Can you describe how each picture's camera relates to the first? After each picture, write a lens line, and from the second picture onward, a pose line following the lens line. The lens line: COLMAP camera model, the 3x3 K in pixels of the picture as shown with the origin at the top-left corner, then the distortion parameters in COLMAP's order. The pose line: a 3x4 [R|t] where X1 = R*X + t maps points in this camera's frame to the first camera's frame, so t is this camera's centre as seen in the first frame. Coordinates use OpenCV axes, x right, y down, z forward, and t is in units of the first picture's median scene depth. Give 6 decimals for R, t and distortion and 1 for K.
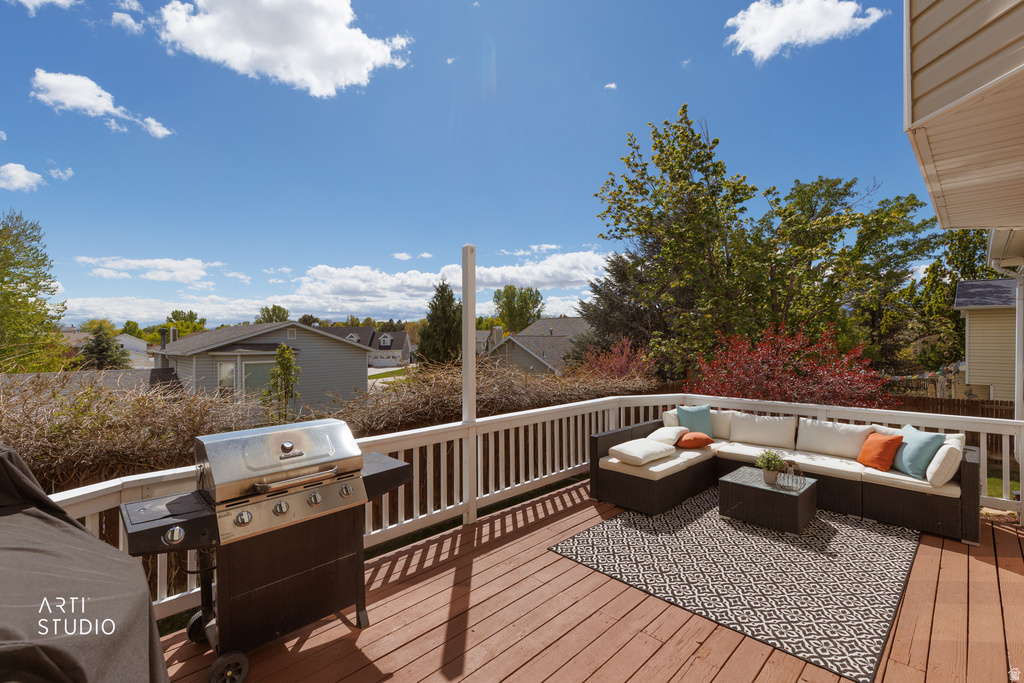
lens RADIAL K [[452.9, 0, 515.5], [0, 452.9, 335.7], [0, 0, 1]] dist [0.000904, -0.000371]
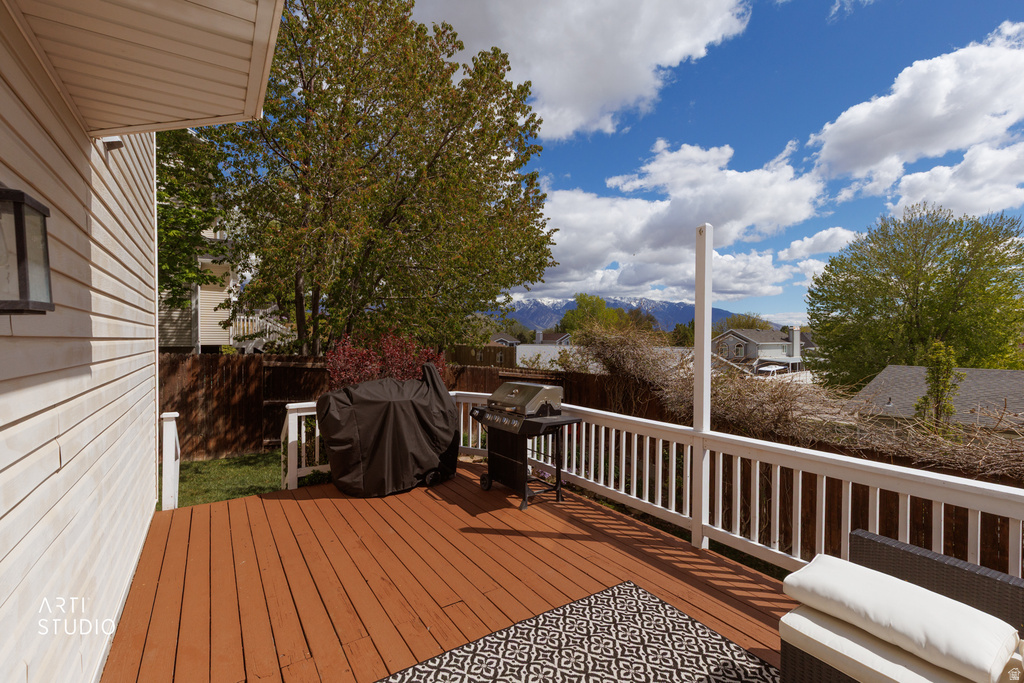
lens RADIAL K [[452.9, 0, 514.9], [0, 452.9, 342.6], [0, 0, 1]] dist [0.000904, -0.000371]
pose [[-0.179817, 0.021510, -0.983465, 0.212279], [0.003296, 0.999768, 0.021264, 0.000306], [0.983695, 0.000582, -0.179846, 0.212184]]
